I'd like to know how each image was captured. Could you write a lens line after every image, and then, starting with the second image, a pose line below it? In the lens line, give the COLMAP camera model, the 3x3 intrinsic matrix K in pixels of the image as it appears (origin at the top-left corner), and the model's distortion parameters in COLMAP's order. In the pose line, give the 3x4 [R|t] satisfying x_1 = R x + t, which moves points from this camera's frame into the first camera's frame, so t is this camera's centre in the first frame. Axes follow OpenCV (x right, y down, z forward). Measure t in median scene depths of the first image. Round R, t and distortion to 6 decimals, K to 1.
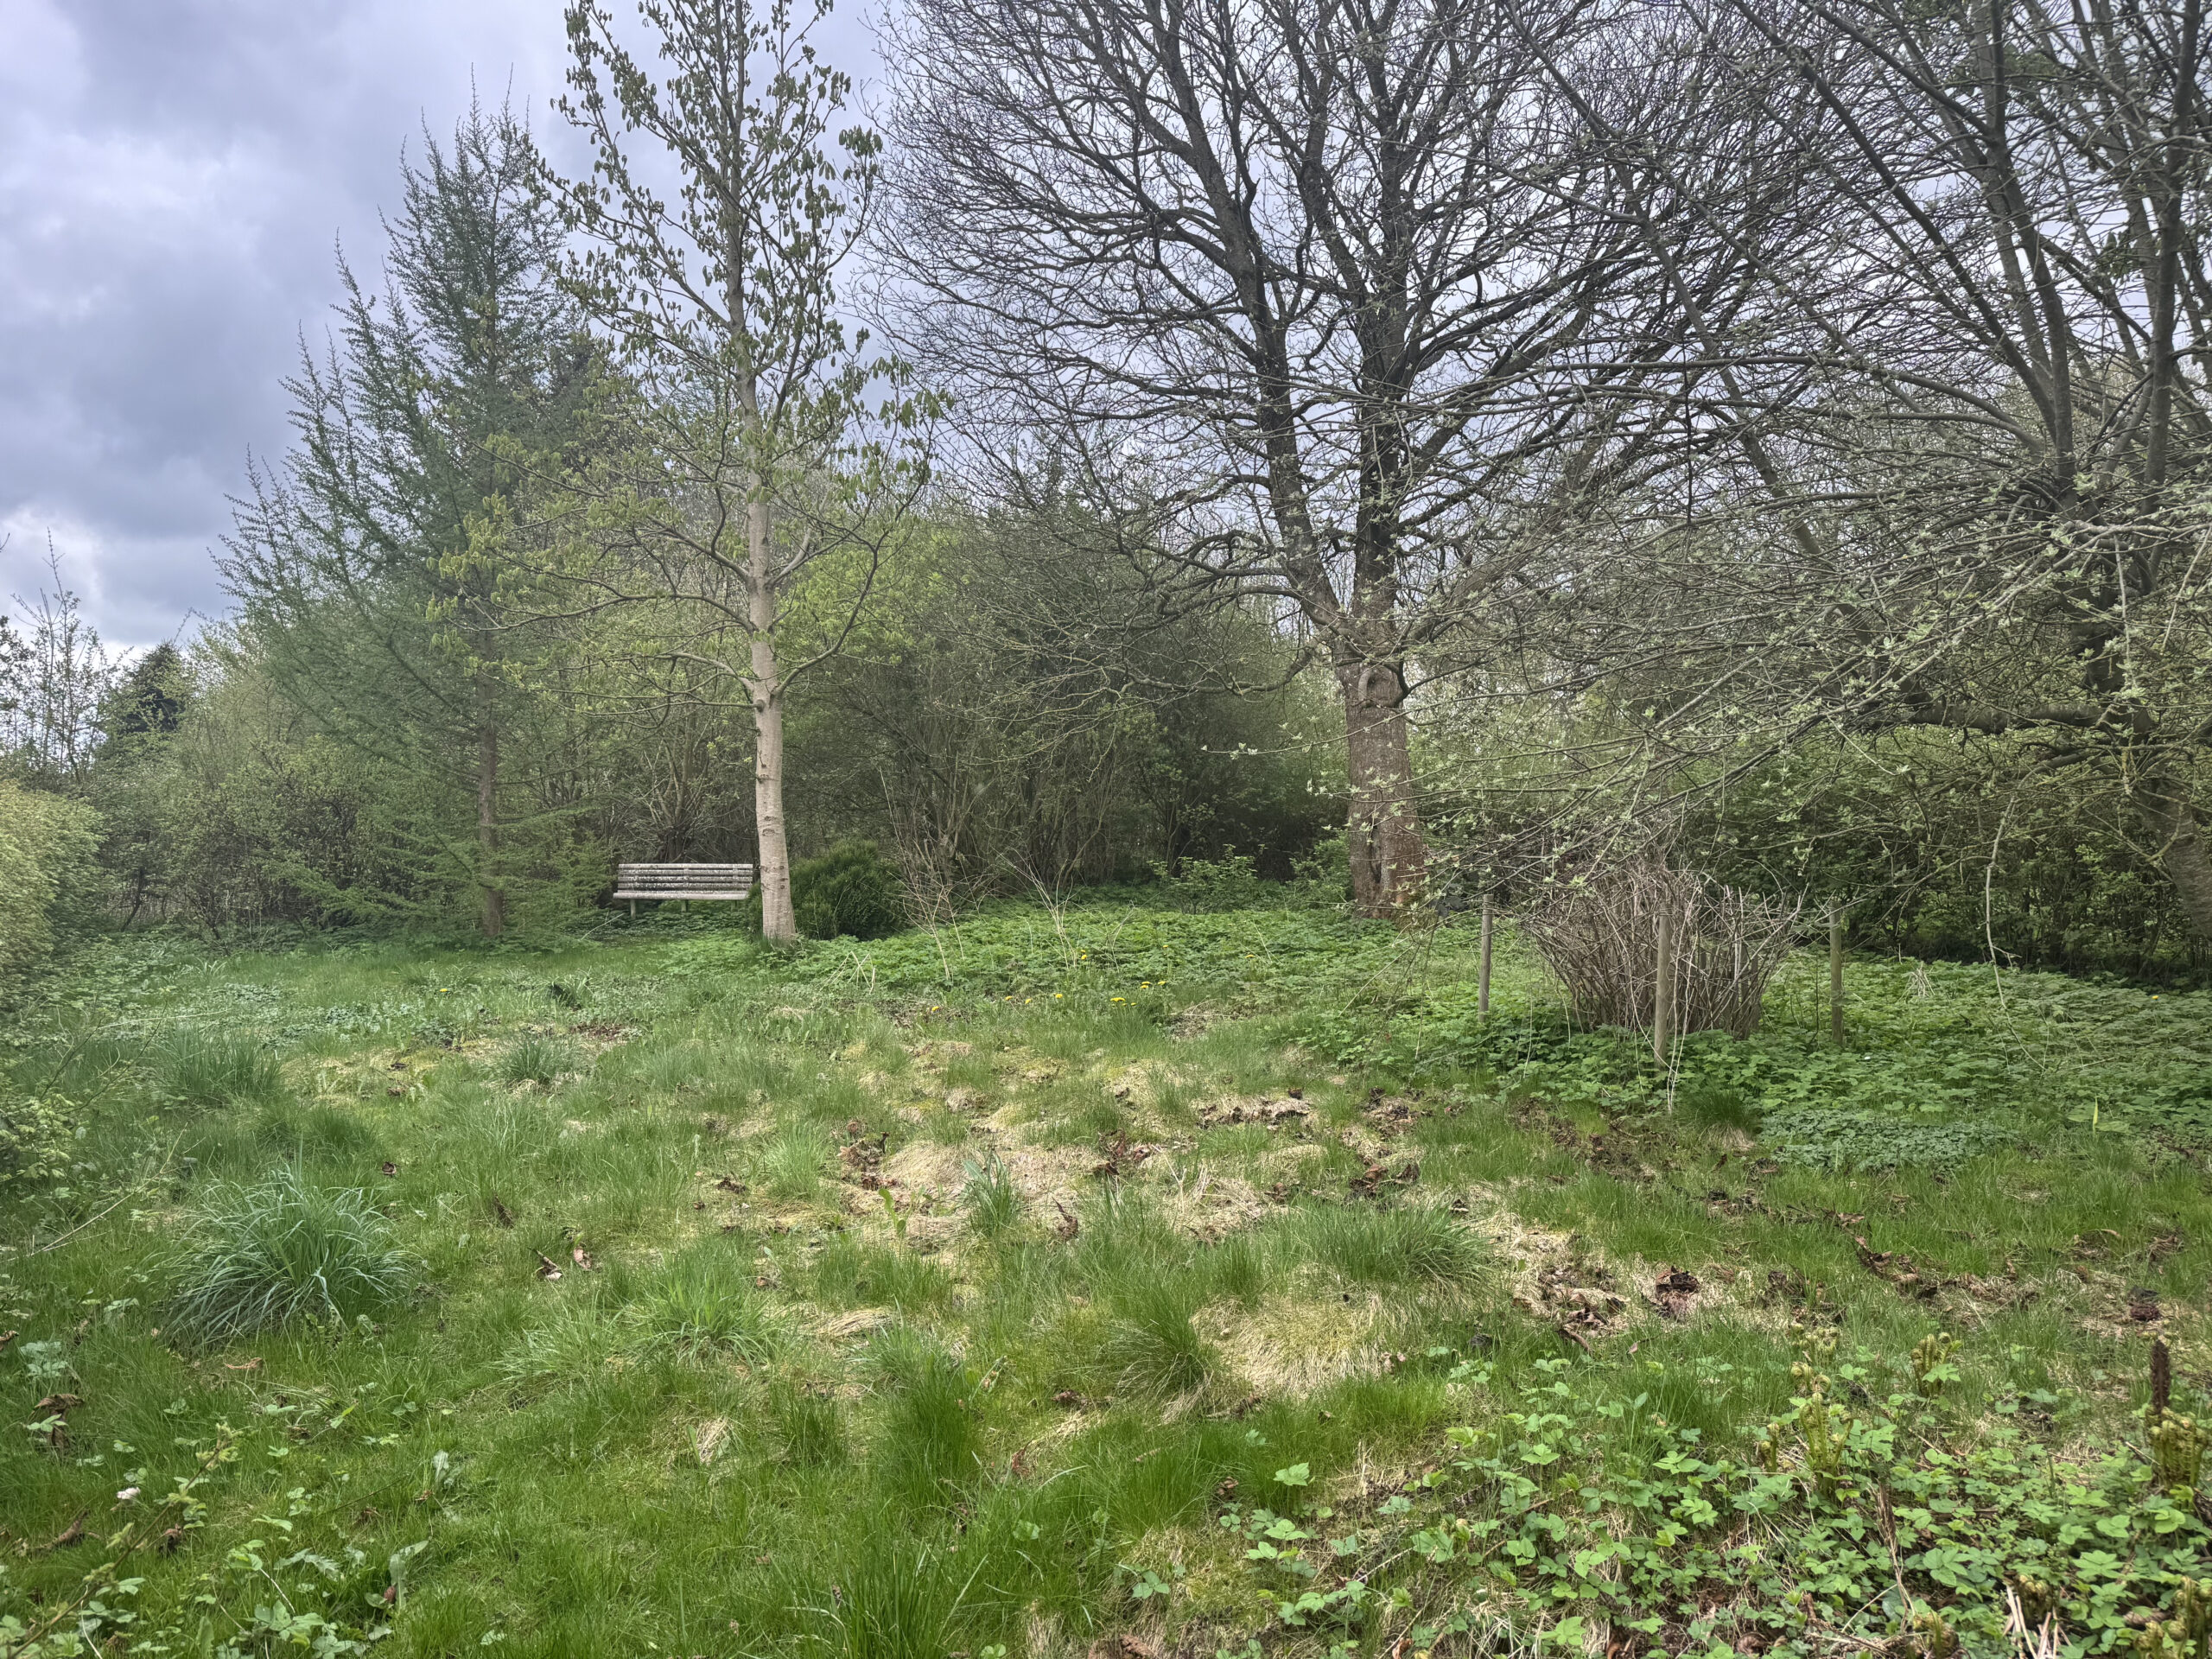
lens RADIAL K [[1537.1, 0, 1100.1], [0, 1537.1, 820.0], [0, 0, 1]] dist [0.047111, -0.055707]
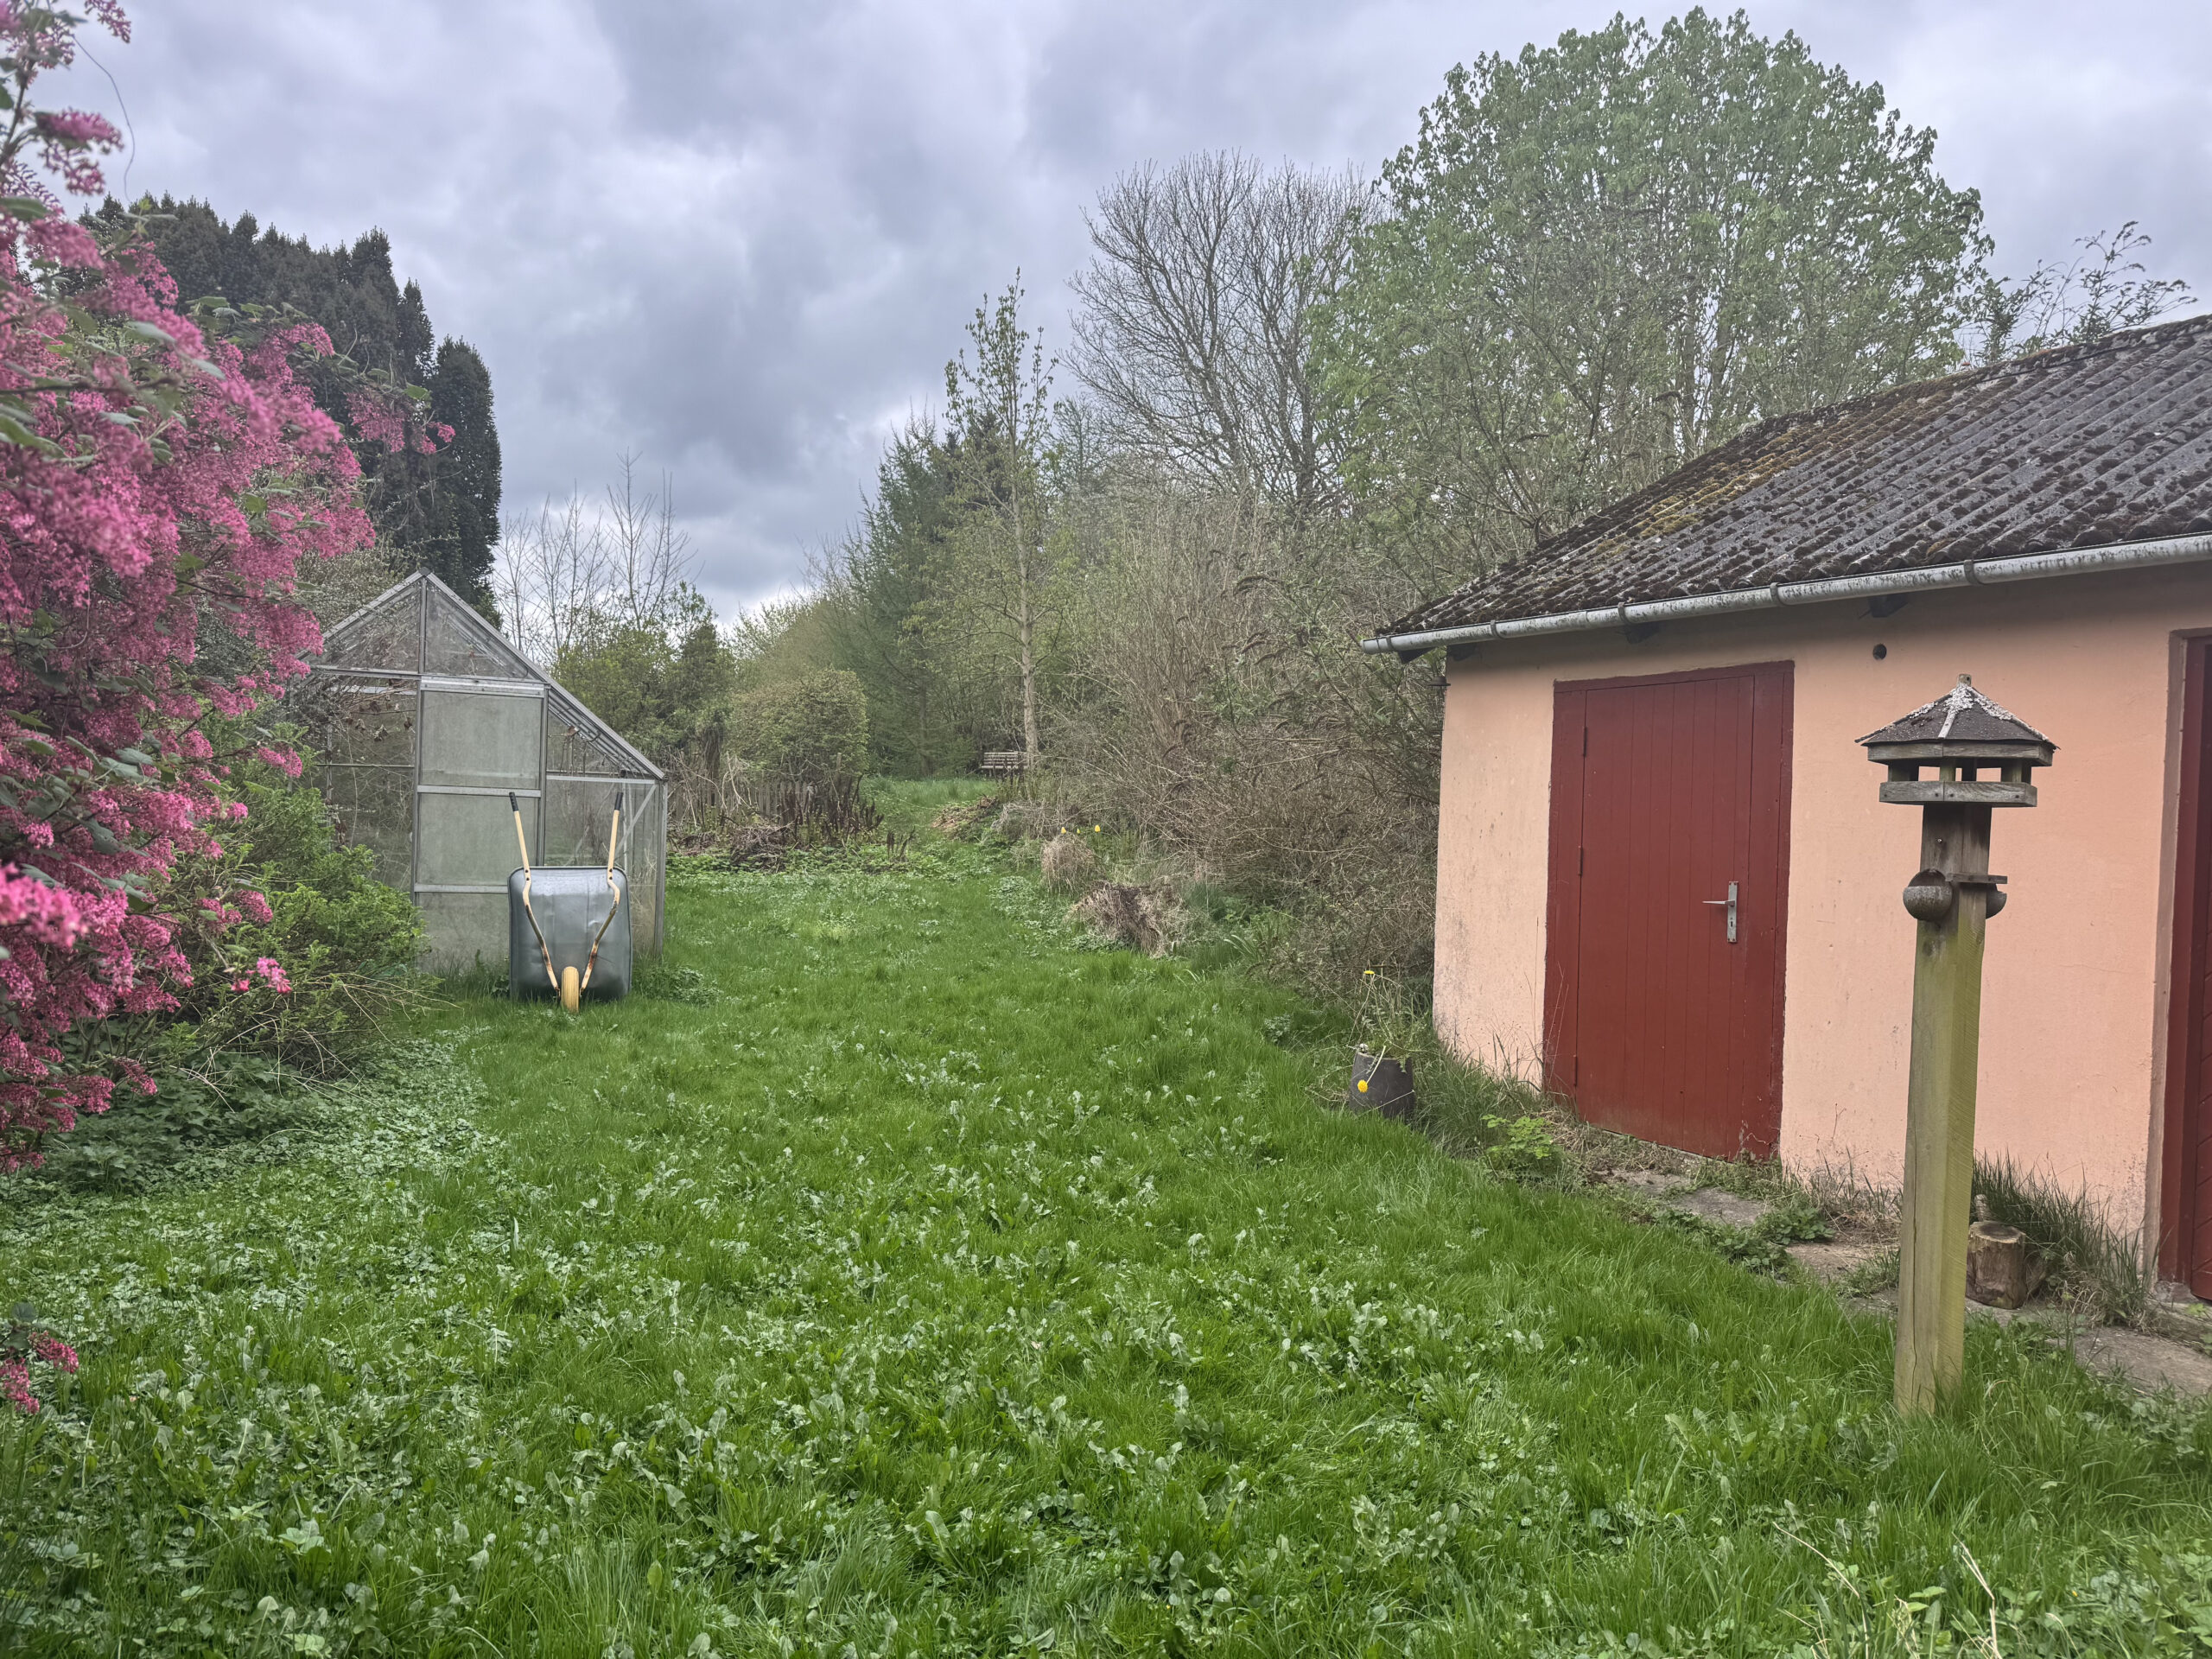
lens RADIAL K [[1537.1, 0, 1105.3], [0, 1537.1, 831.9], [0, 0, 1]] dist [0.047111, -0.055707]
pose [[0.957471, -0.000396, -0.288529, 0.562006], [0.016805, 0.998378, 0.054396, 0.039182], [0.288039, -0.056932, 0.955925, -1.211446]]
